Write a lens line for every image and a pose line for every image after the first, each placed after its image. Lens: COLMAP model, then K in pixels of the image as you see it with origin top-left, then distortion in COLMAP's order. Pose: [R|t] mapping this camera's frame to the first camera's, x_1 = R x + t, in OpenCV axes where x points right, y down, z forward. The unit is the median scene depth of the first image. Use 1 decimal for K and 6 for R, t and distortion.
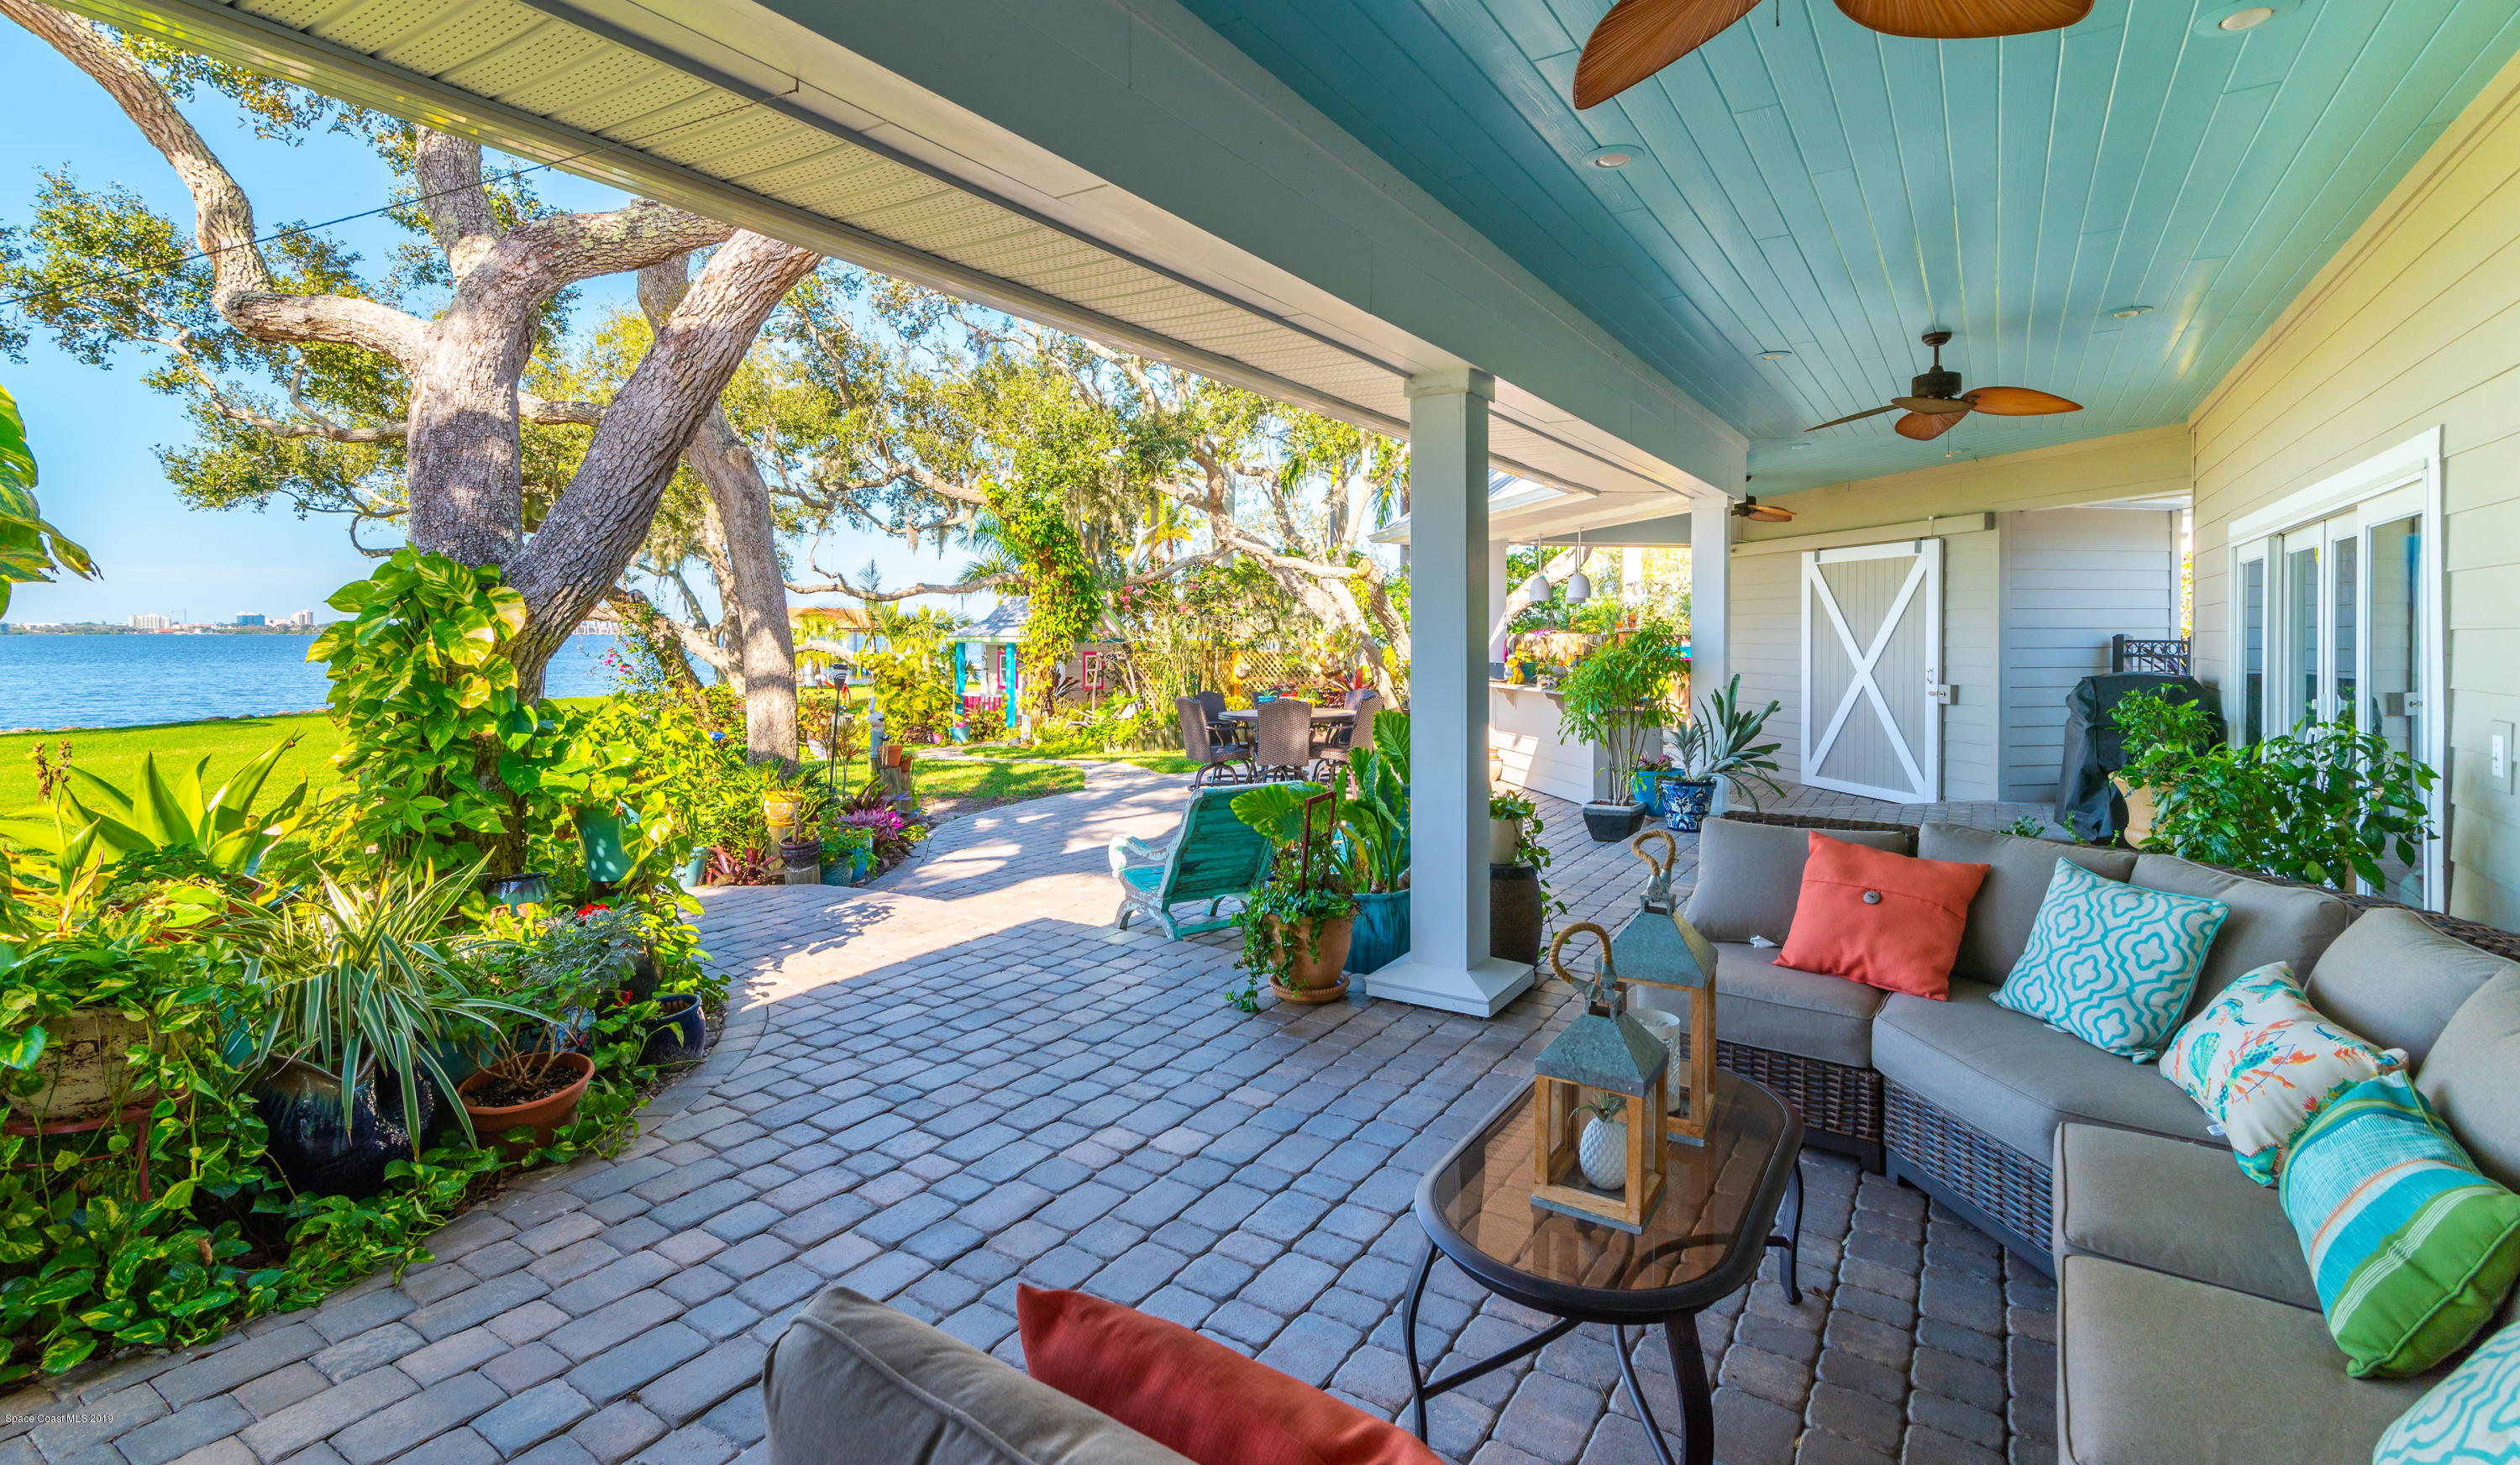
lens RADIAL K [[1152.4, 0, 1255.9], [0, 1152.4, 734.7], [0, 0, 1]] dist [0.000133, 0.000028]
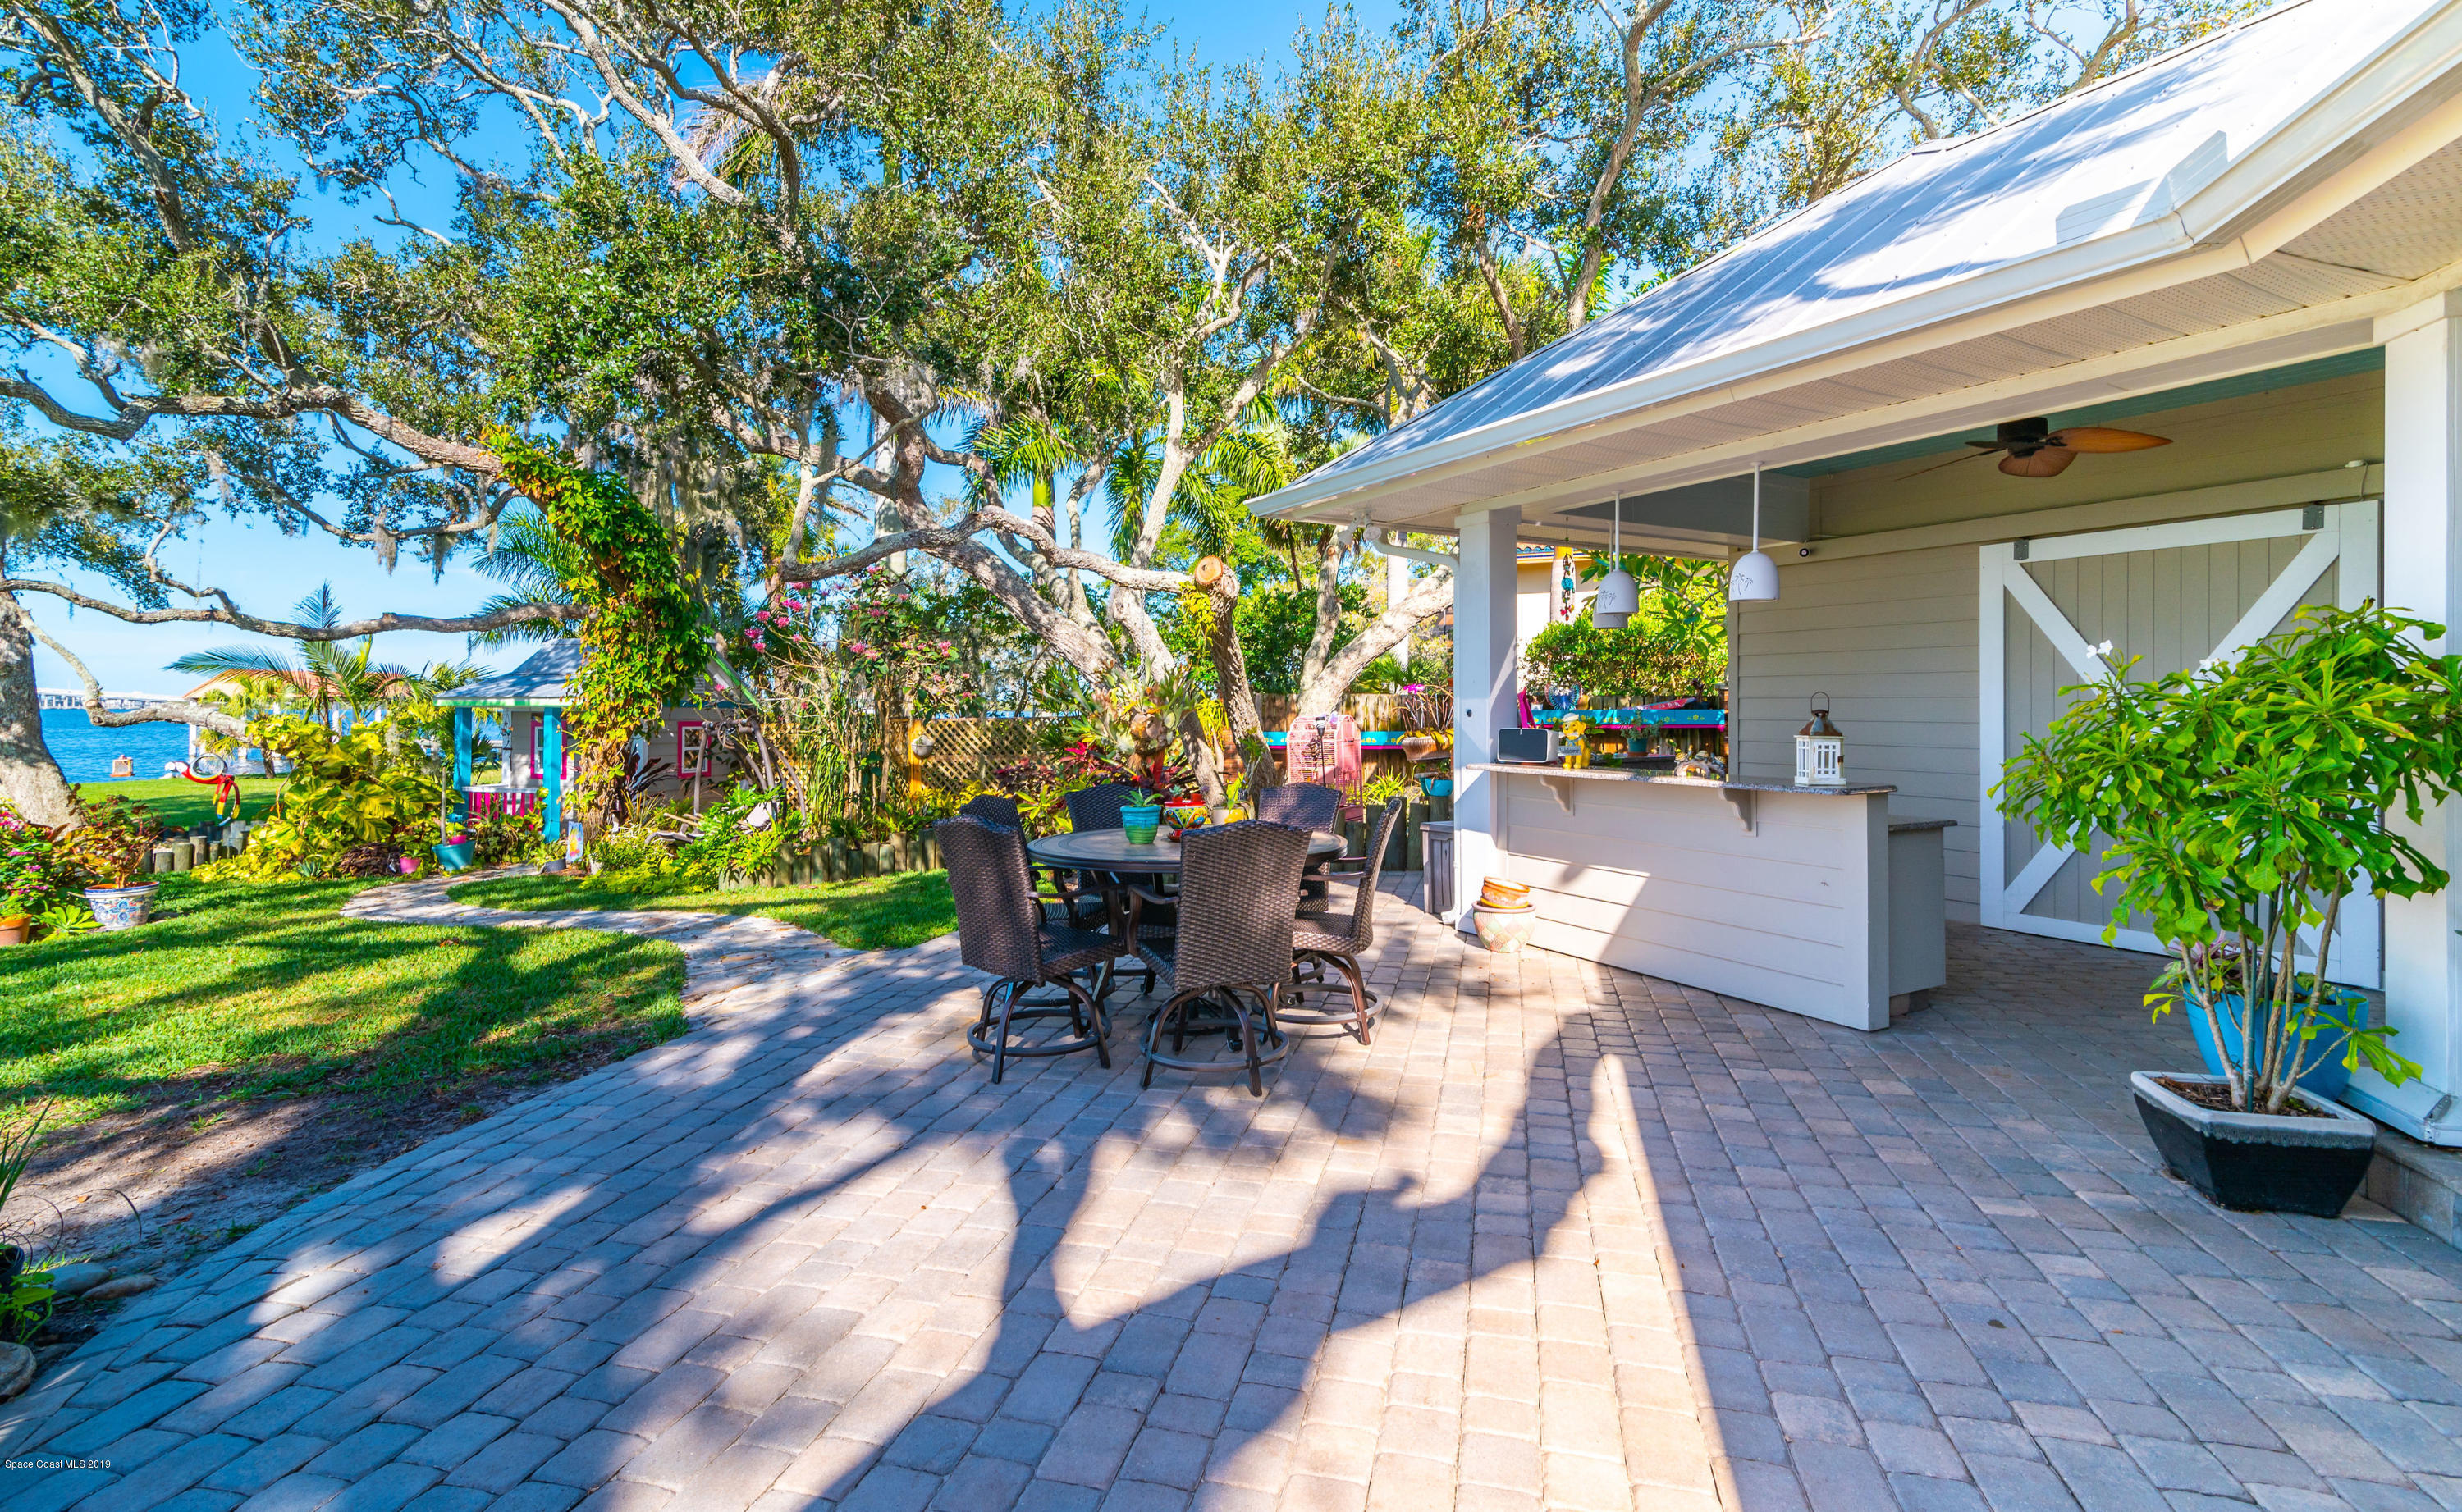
lens RADIAL K [[1105.9, 0, 1238.5], [0, 1105.9, 739.4], [0, 0, 1]] dist [0.000142, -0.000526]
pose [[0.948546, -0.010123, 0.316476, -0.048022], [0.028437, 0.998173, -0.053305, -0.019298], [-0.315358, 0.059562, 0.947102, 0.313298]]
